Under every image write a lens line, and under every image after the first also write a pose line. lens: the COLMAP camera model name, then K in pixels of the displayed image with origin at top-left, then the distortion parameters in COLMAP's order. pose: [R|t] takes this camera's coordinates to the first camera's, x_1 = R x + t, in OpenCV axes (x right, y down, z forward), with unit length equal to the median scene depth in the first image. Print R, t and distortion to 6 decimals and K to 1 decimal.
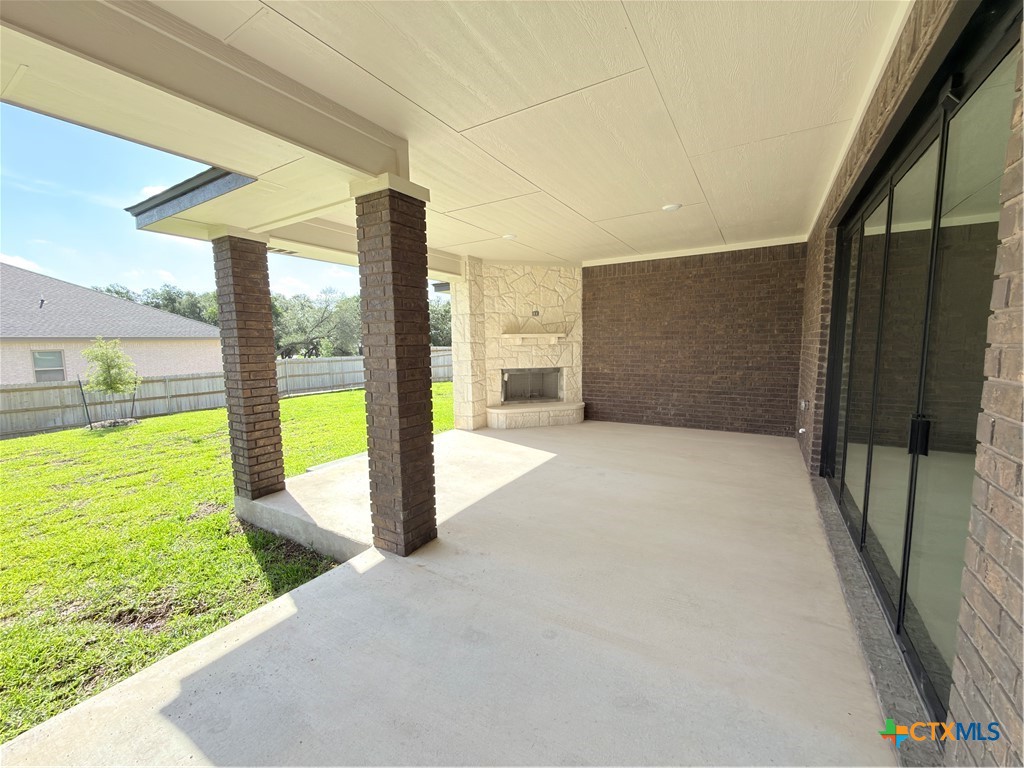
lens RADIAL K [[408.3, 0, 511.3], [0, 408.3, 384.9], [0, 0, 1]] dist [-0.001959, 0.001175]
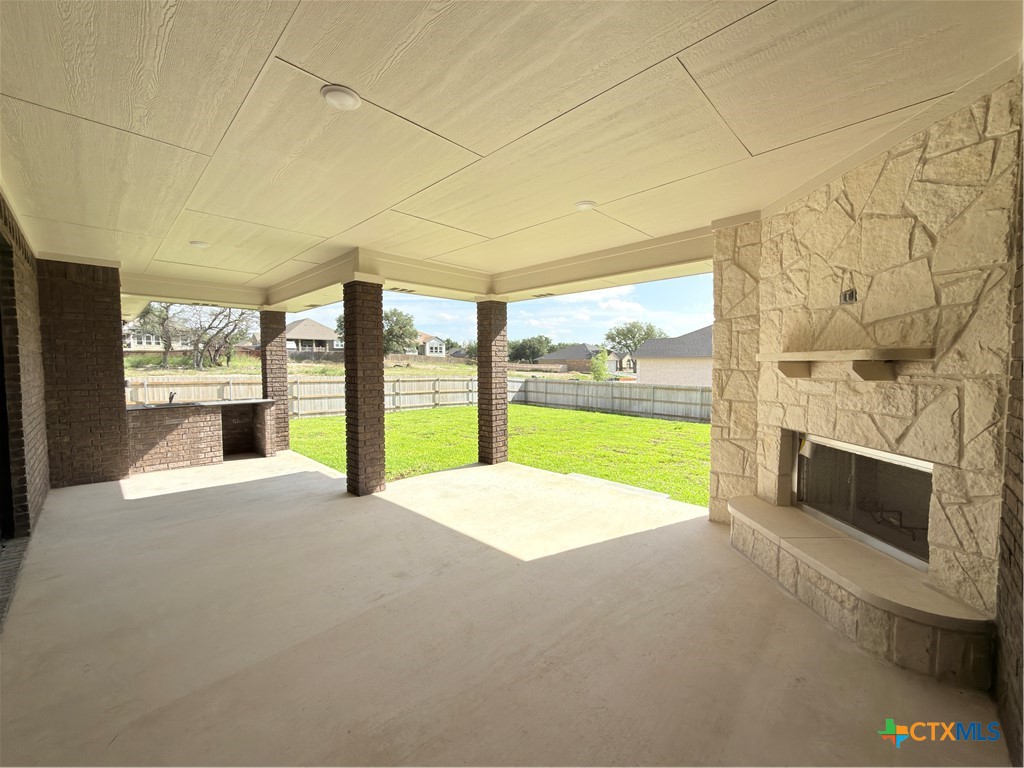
lens RADIAL K [[408.3, 0, 519.4], [0, 408.3, 385.5], [0, 0, 1]] dist [-0.001959, 0.001175]
pose [[-0.209350, 0.065239, -0.975662, 0.505925], [-0.100276, 0.991079, 0.087786, -0.100018], [0.972686, 0.116213, -0.200940, 0.813395]]
